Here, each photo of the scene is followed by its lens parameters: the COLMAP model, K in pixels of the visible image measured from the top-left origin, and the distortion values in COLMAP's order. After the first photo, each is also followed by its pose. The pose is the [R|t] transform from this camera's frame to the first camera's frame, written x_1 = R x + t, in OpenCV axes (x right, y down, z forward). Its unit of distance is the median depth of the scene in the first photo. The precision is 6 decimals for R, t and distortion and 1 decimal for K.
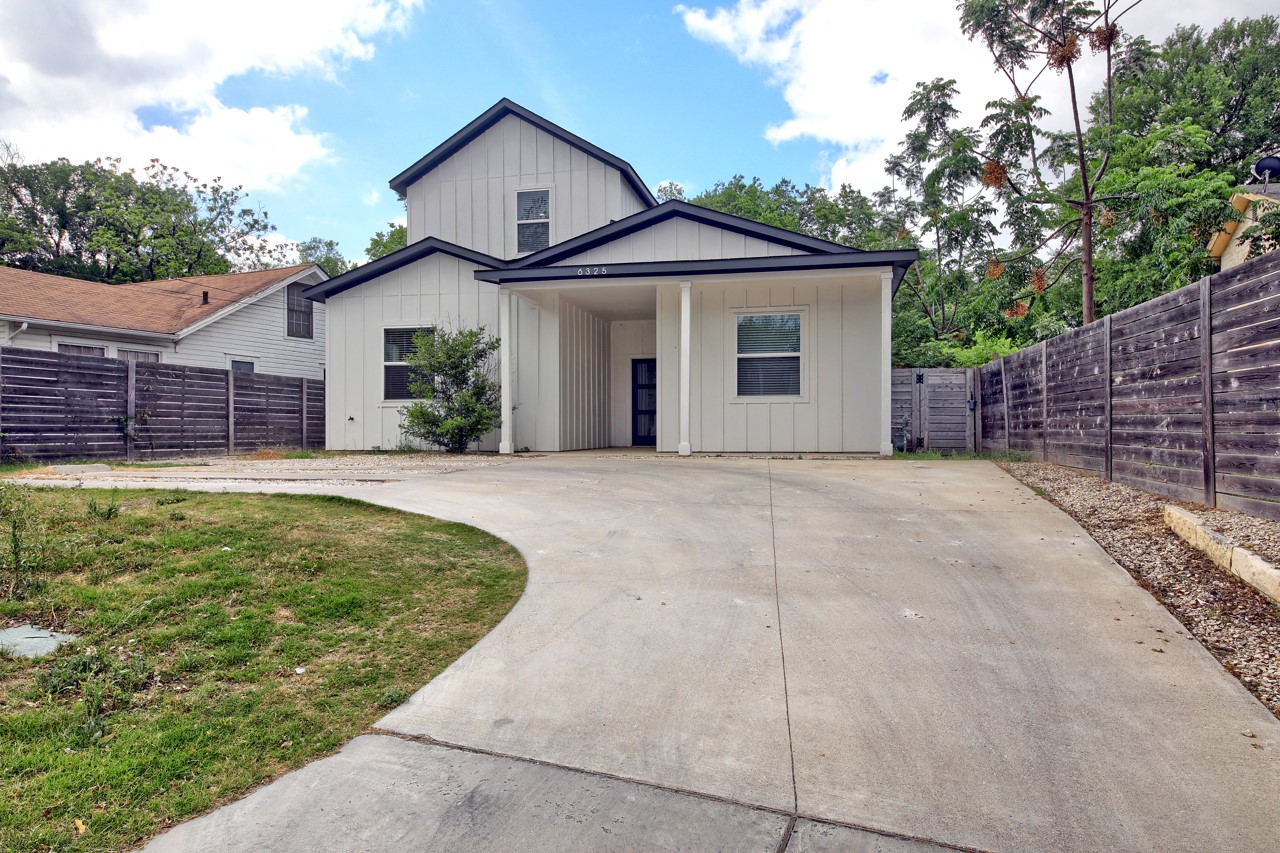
lens RADIAL K [[787.8, 0, 637.1], [0, 787.8, 426.7], [0, 0, 1]] dist [0.057115, -0.049806]
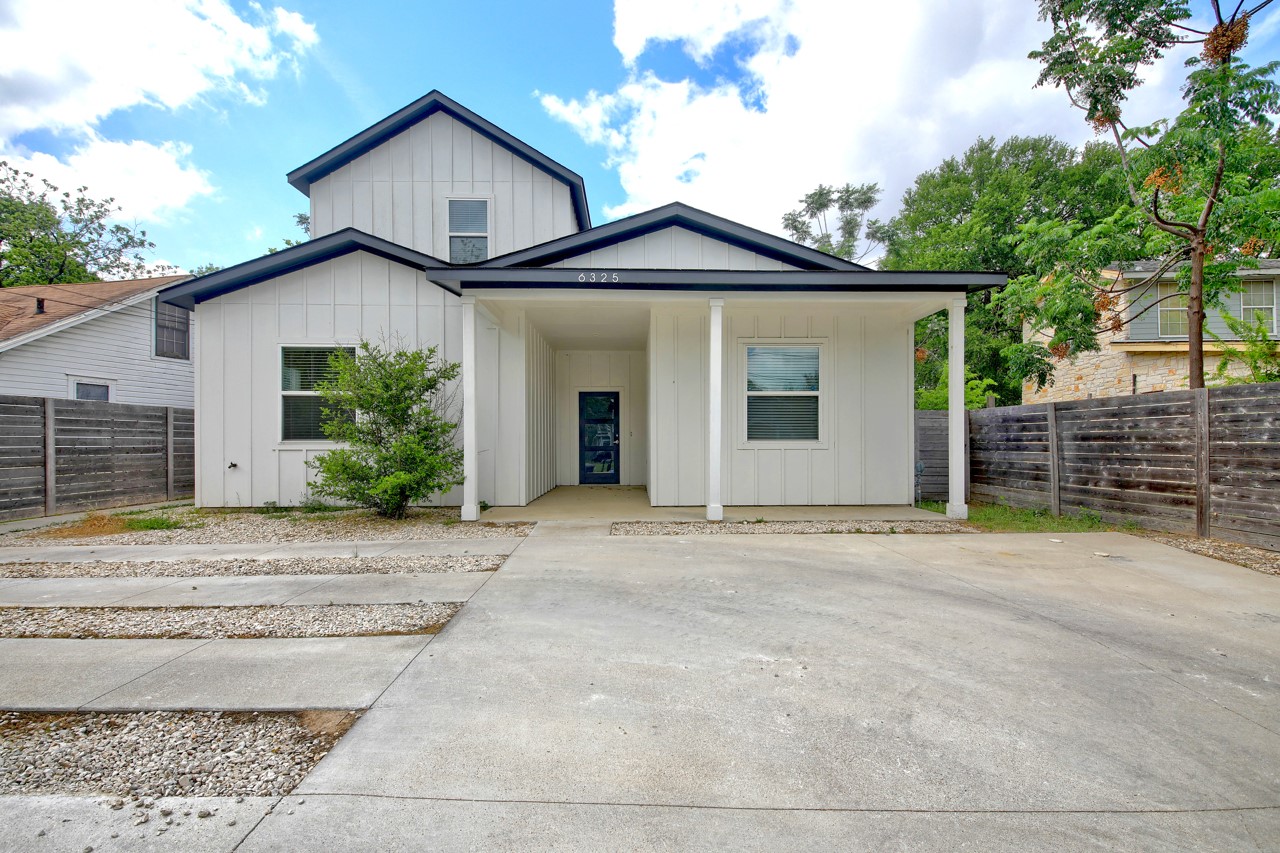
lens RADIAL K [[590.9, 0, 639.4], [0, 590.9, 436.3], [0, 0, 1]] dist [0.001970, -0.013452]
pose [[0.968284, 0.001693, 0.249846, -0.114480], [-0.001477, 0.999998, -0.001052, -0.033667], [-0.249848, 0.000649, 0.968285, 0.324696]]
